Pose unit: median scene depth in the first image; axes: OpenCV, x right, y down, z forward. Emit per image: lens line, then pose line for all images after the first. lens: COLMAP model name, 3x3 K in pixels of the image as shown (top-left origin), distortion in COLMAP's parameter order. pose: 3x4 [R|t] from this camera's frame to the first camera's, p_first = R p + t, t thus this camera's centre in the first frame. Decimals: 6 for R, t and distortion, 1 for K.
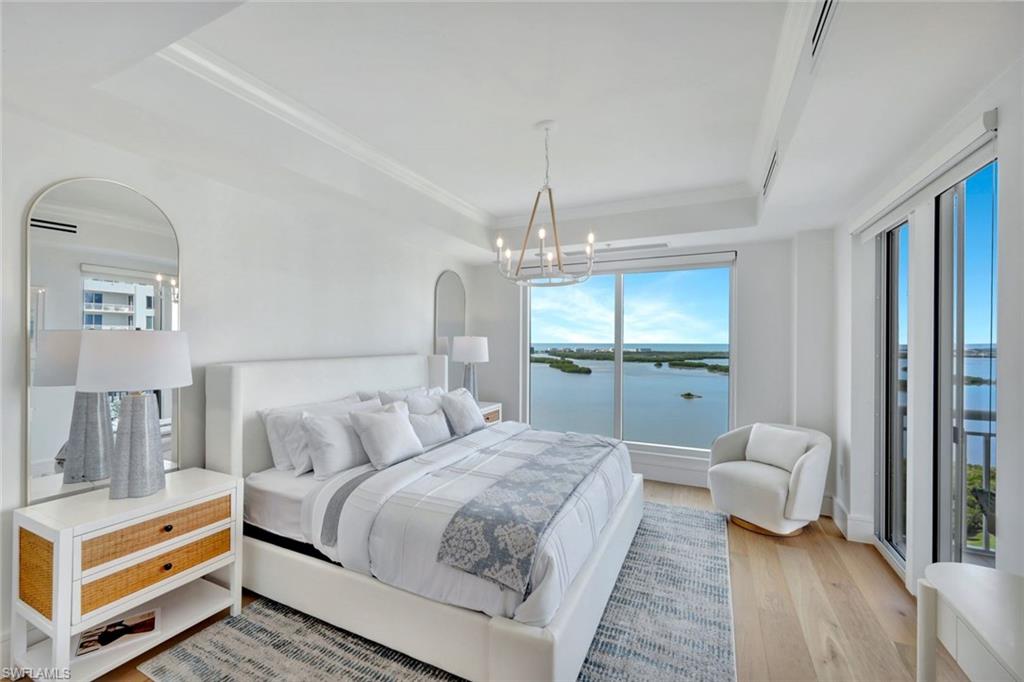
lens RADIAL K [[430.6, 0, 534.0], [0, 430.6, 343.5], [0, 0, 1]] dist [-0.015350, -0.000077]
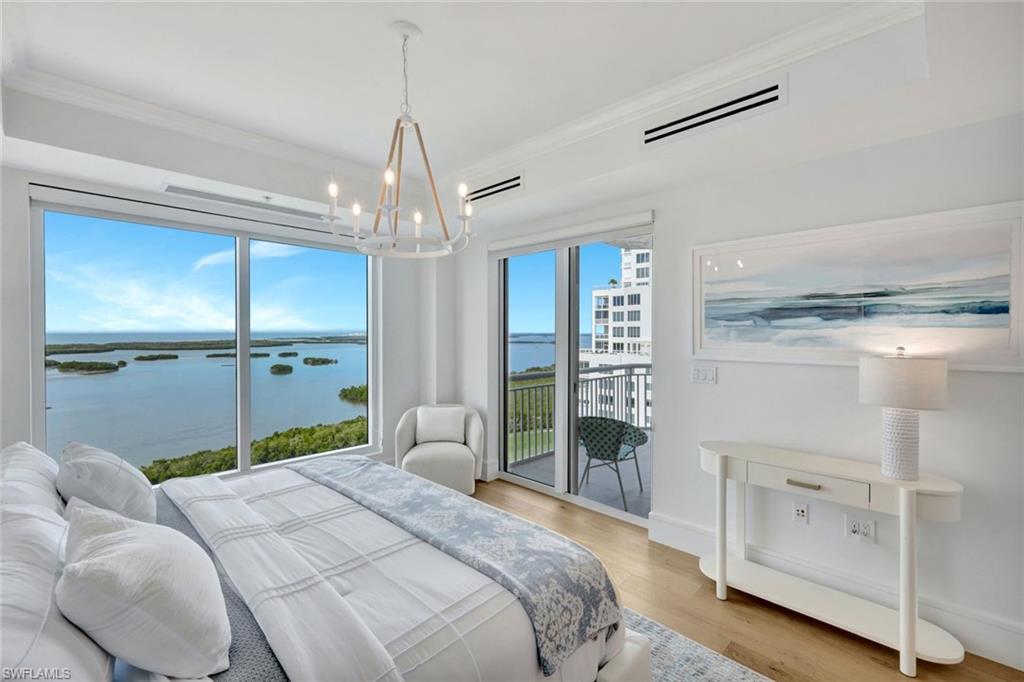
lens RADIAL K [[430.6, 0, 512.0], [0, 430.6, 334.5], [0, 0, 1]] dist [-0.015350, -0.000077]
pose [[0.327735, -0.011201, 0.944703, -0.767403], [0.006133, 0.999934, 0.009728, -0.008581], [-0.944750, 0.002606, 0.327782, 0.766975]]
